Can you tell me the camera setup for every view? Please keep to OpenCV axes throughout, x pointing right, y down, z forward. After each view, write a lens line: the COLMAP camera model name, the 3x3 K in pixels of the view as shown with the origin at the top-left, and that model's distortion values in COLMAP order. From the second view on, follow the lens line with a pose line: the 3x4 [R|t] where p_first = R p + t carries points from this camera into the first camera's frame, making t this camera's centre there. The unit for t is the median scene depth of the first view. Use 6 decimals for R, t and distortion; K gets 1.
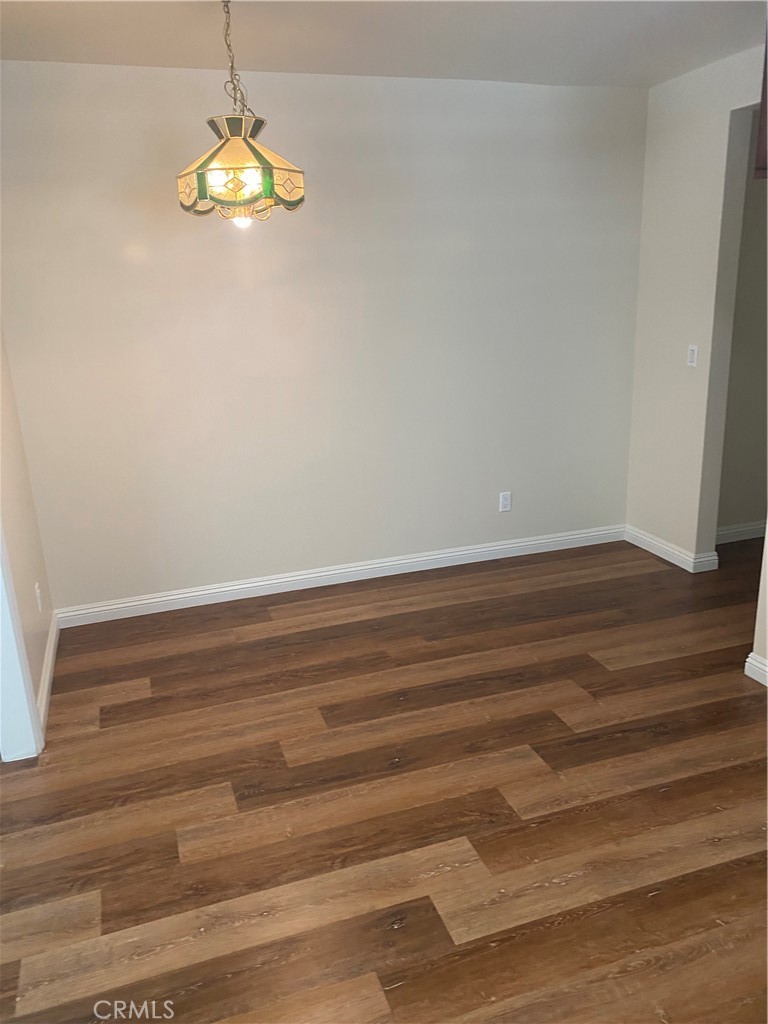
lens RADIAL K [[779.3, 0, 387.8], [0, 779.3, 530.7], [0, 0, 1]] dist [0.085164, -0.122219]
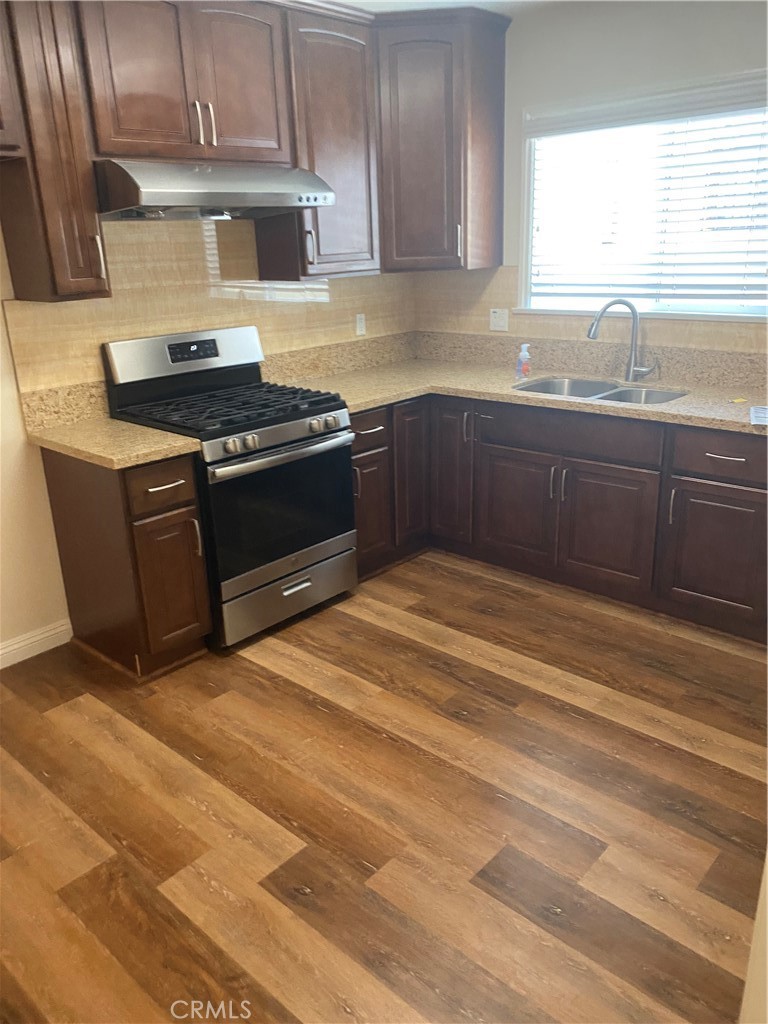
lens RADIAL K [[780.4, 0, 384.0], [0, 780.4, 512.0], [0, 0, 1]] dist [0.094711, -0.116664]
pose [[-0.482039, -0.233674, 0.844414, -0.737606], [0.312273, 0.854663, 0.414773, -0.278249], [-0.818611, 0.463625, -0.339011, 0.999637]]
